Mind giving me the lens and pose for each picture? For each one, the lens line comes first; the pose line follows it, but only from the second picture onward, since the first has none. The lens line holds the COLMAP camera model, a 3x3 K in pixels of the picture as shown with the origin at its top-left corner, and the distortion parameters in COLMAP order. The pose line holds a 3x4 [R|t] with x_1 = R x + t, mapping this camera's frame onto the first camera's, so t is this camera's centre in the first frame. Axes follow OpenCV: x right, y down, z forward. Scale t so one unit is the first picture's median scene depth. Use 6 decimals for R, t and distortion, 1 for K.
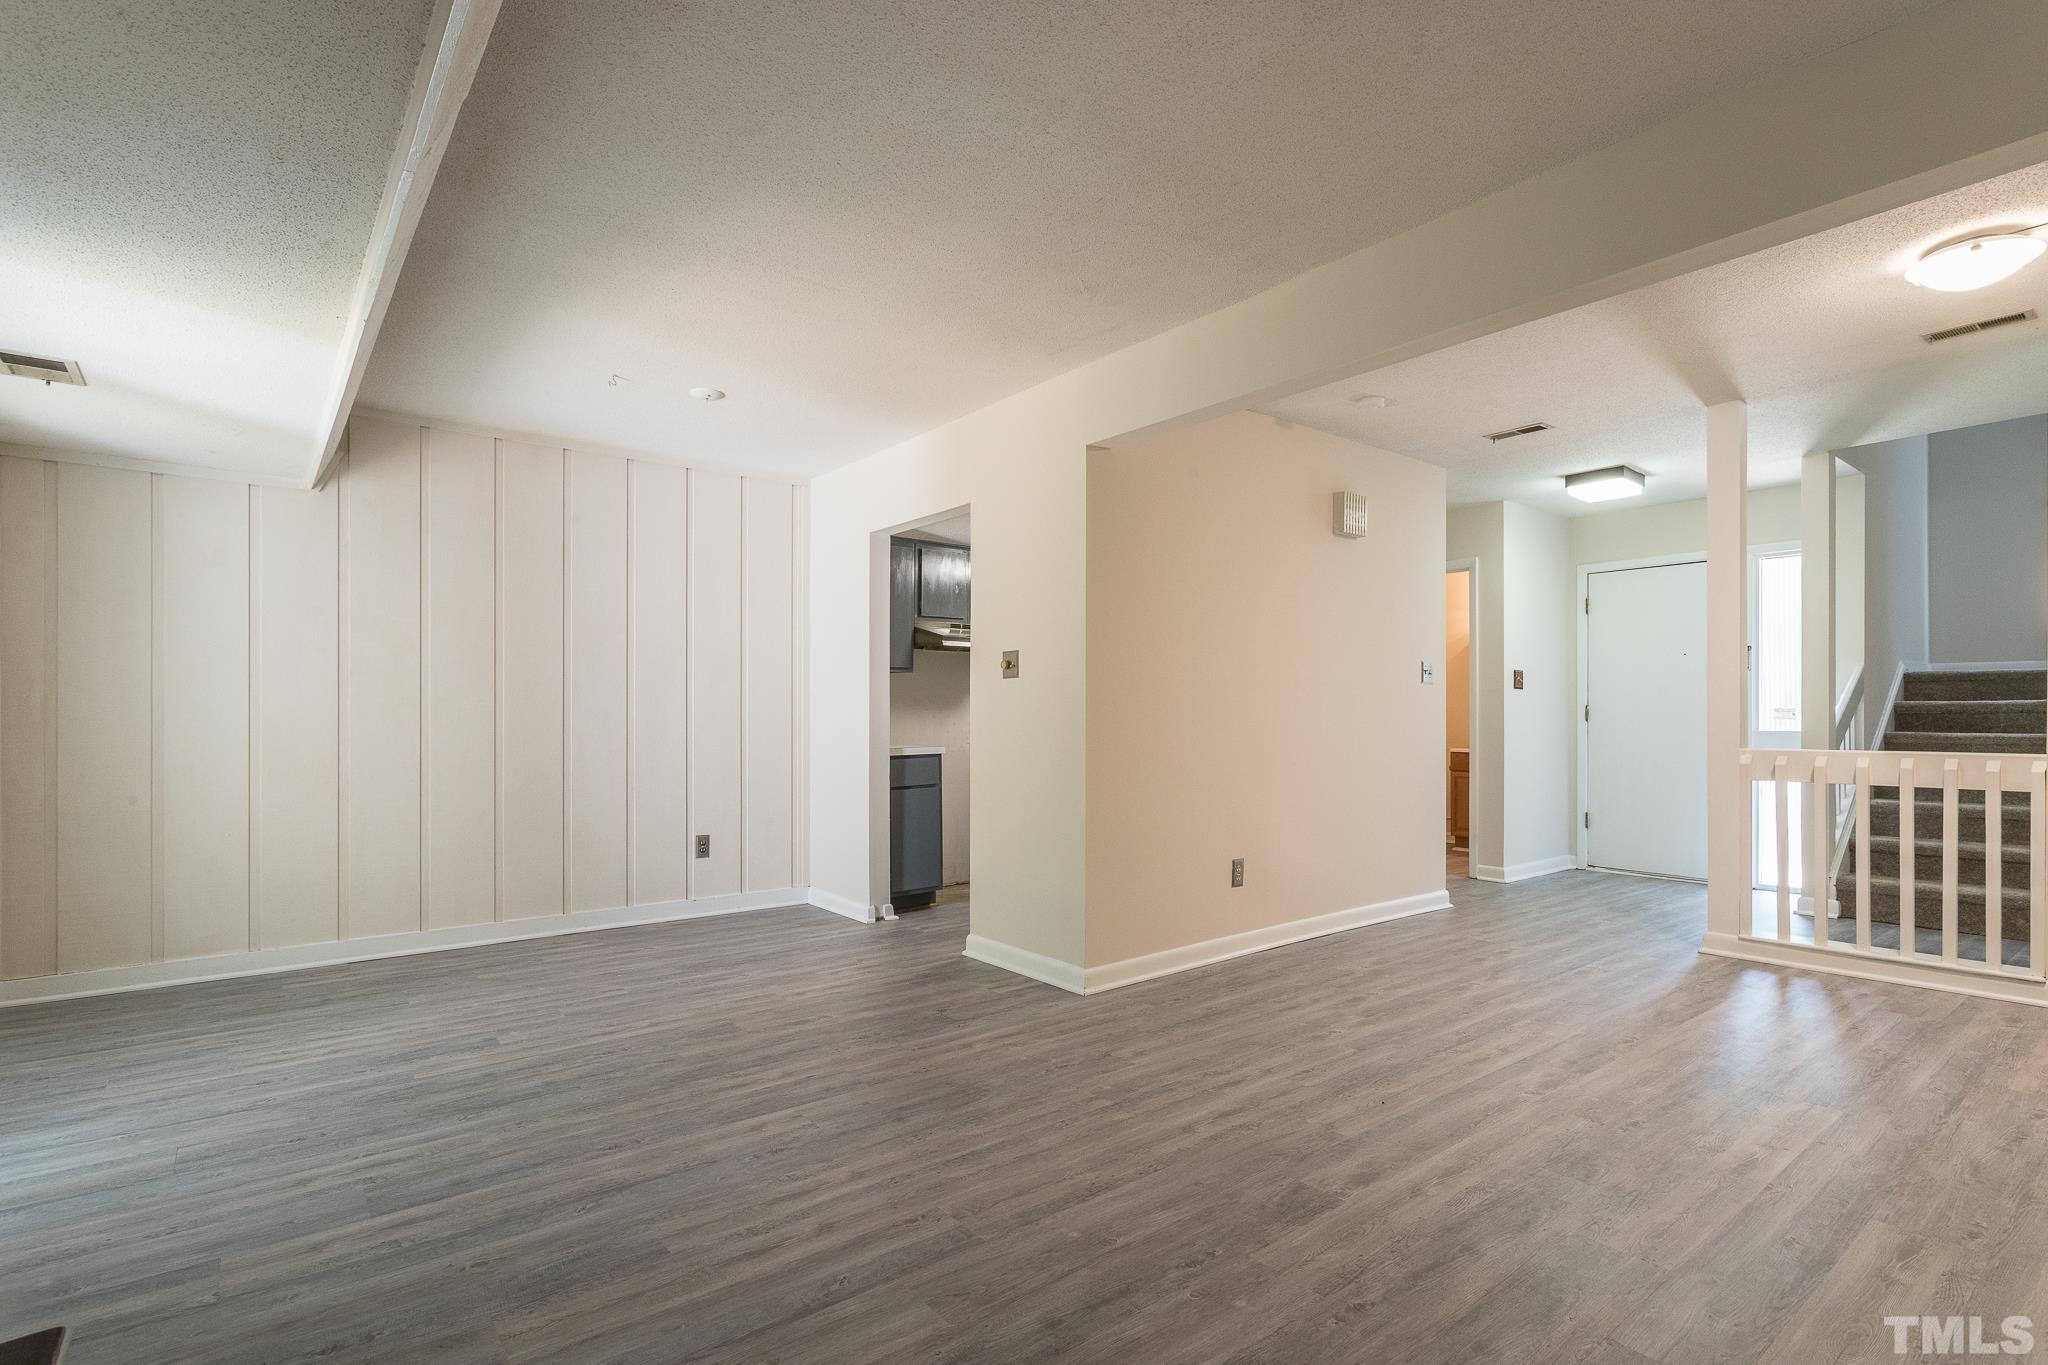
lens RADIAL K [[985.3, 0, 1029.1], [0, 985.3, 719.4], [0, 0, 1]] dist [0.001904, 0.001503]
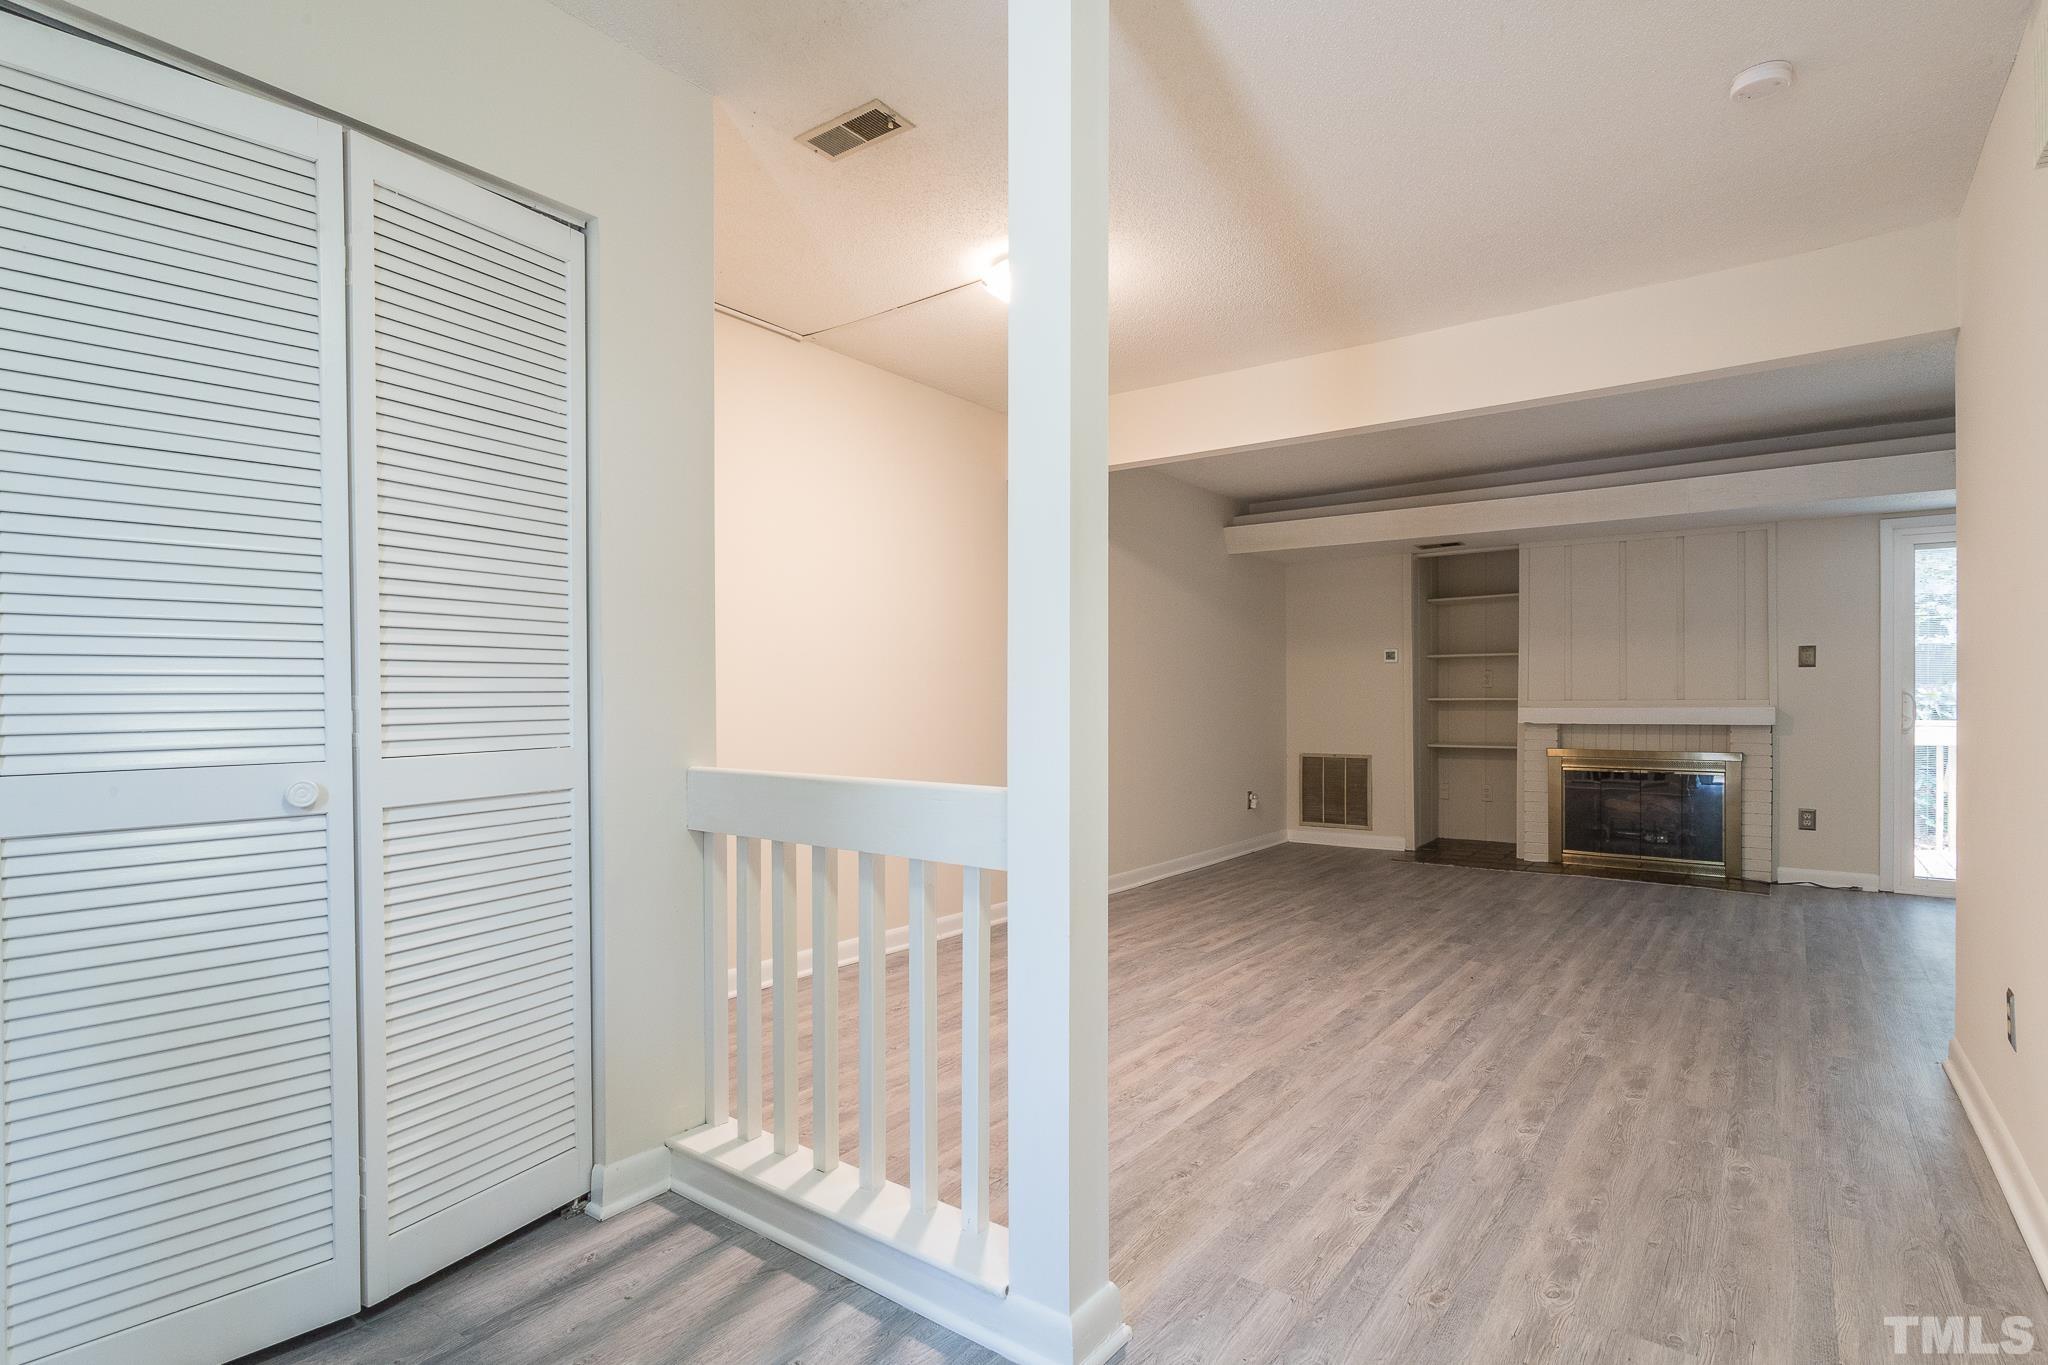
lens RADIAL K [[1008.7, 0, 1036.1], [0, 1008.7, 700.6], [0, 0, 1]] dist [0.003258, 0.000799]
pose [[-0.965263, 0.004020, -0.261249, 1.145259], [0.002395, 0.999976, 0.006539, -0.010243], [0.261269, 0.005686, -0.965249, 1.915127]]
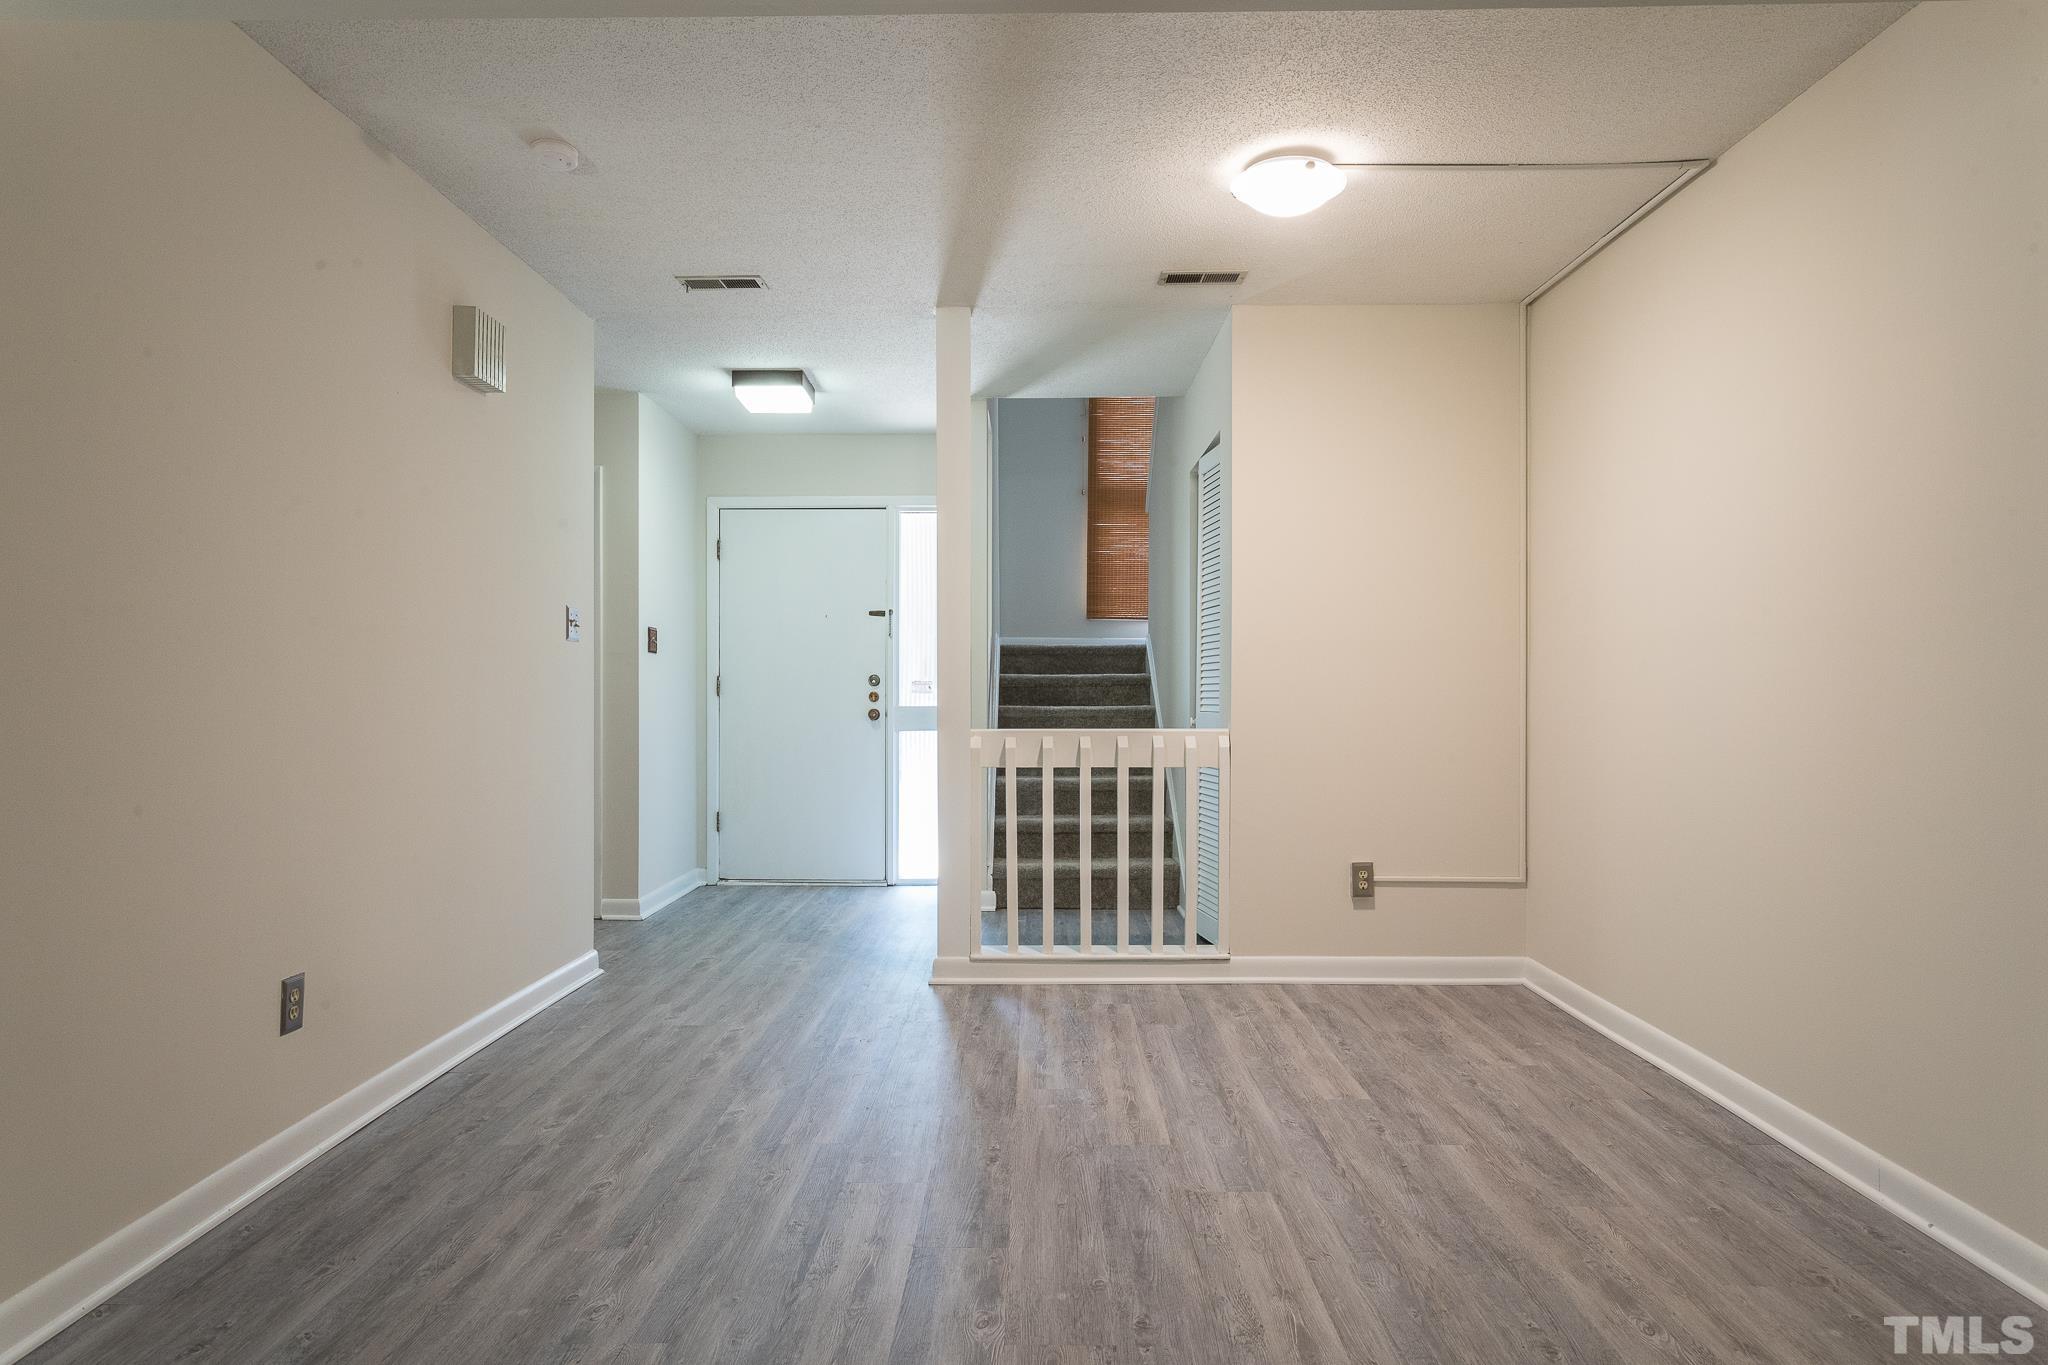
lens RADIAL K [[1181.3, 0, 1020.5], [0, 1181.3, 682.9], [0, 0, 1]] dist [-0.016901, 0.017953]
pose [[0.631951, 0.004287, 0.774997, -0.026021], [0.002286, 0.999970, -0.007396, -0.002430], [-0.775005, 0.006446, 0.631922, 0.472468]]
